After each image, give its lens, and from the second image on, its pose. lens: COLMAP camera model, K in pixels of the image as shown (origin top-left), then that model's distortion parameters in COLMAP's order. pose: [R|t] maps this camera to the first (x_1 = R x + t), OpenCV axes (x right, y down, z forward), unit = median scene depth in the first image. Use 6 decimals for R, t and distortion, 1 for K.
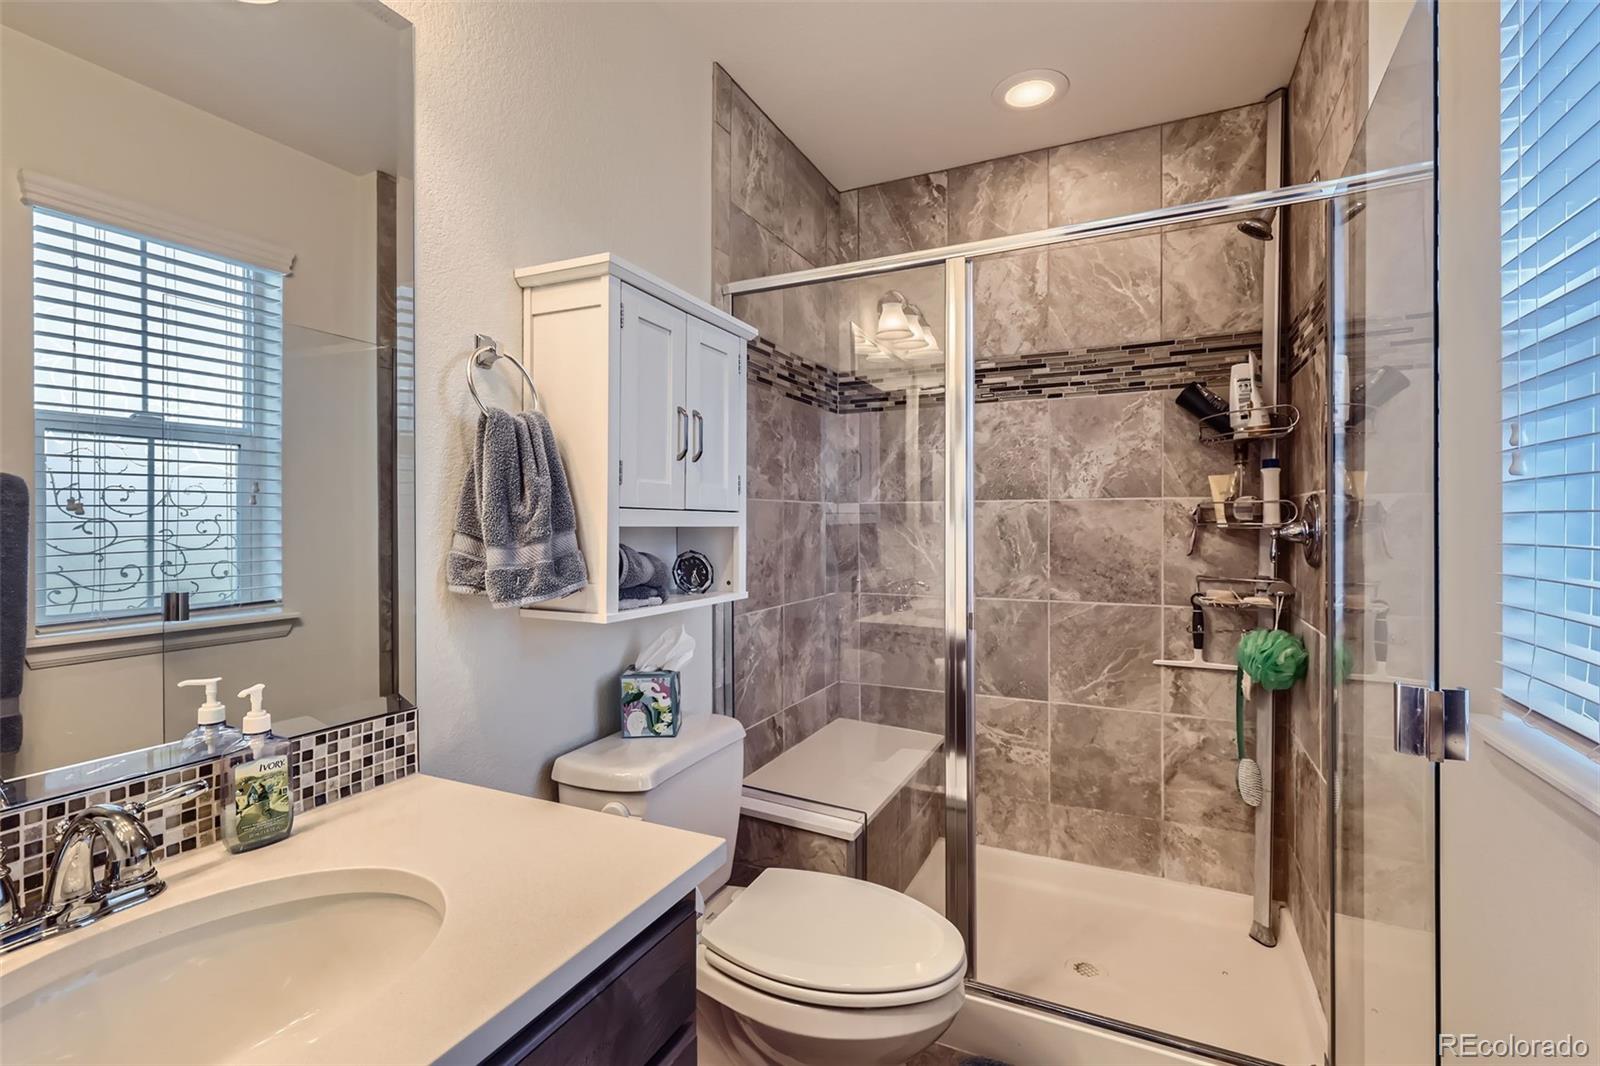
lens RADIAL K [[730.7, 0, 811.0], [0, 730.7, 518.6], [0, 0, 1]] dist [0.001502, 0.000018]
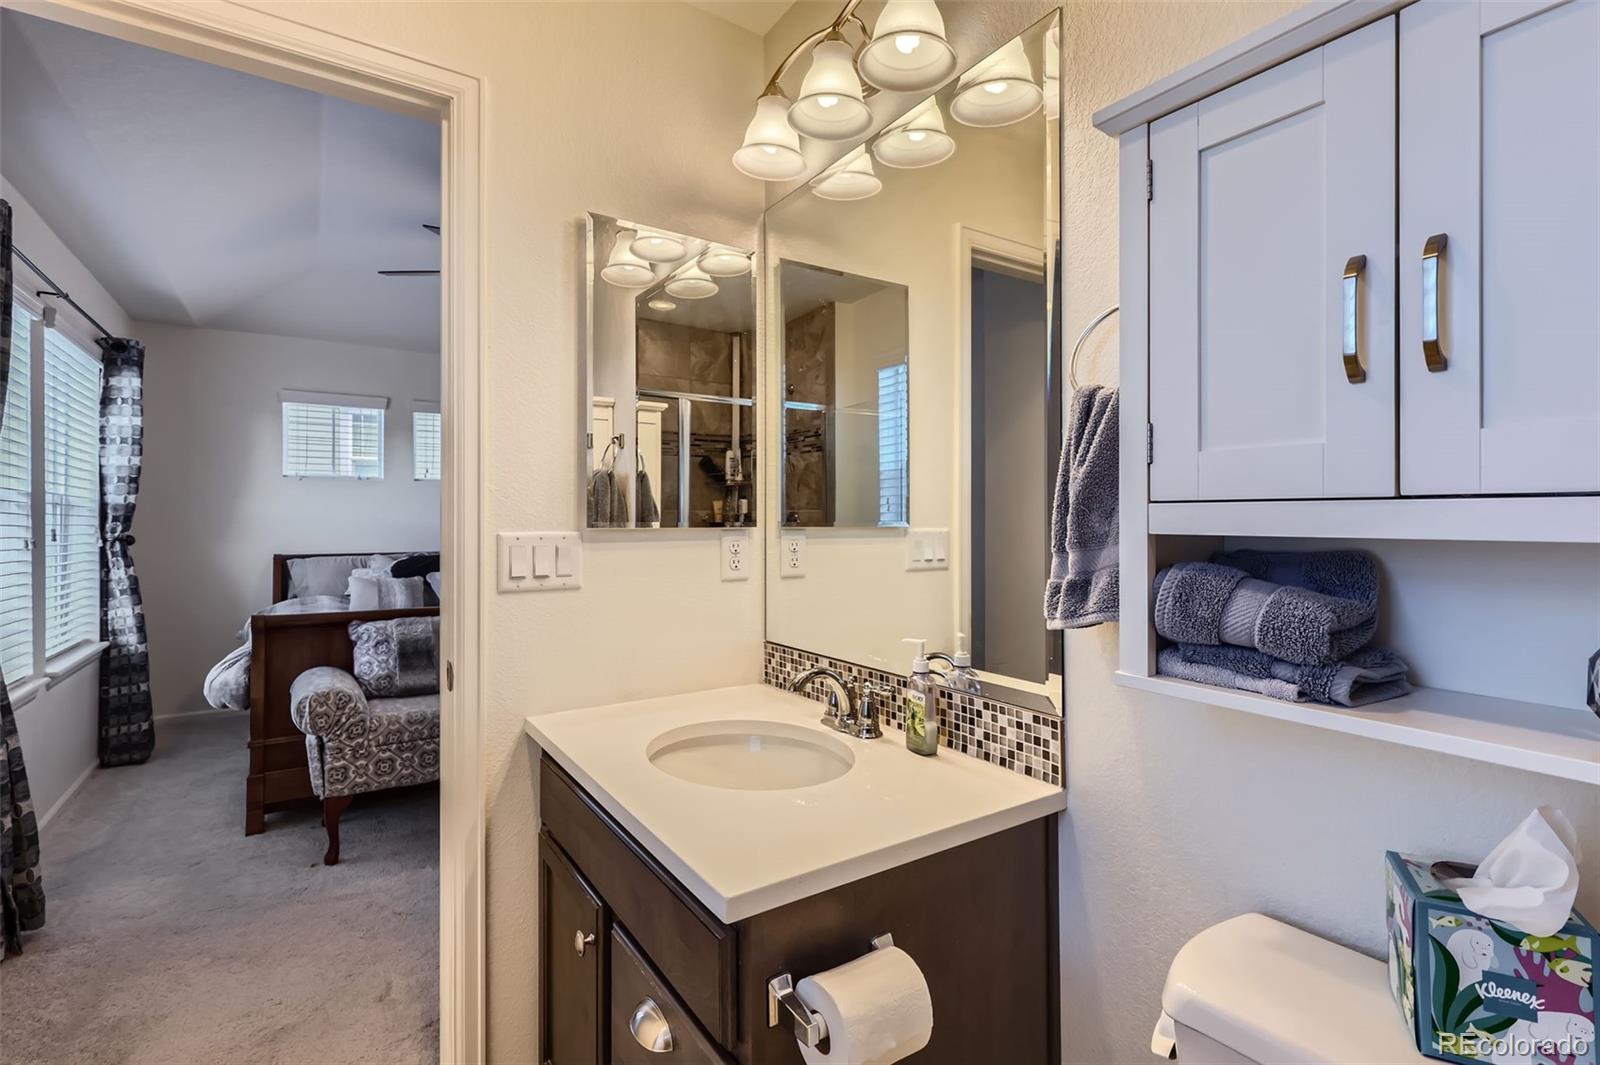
lens RADIAL K [[730.7, 0, 798.3], [0, 730.7, 524.0], [0, 0, 1]] dist [0.001502, 0.000018]
pose [[-0.519377, 0.001044, -0.854544, 0.226065], [0.000424, 0.999999, 0.000964, 0.001543], [0.854545, 0.000138, -0.519378, 0.600719]]
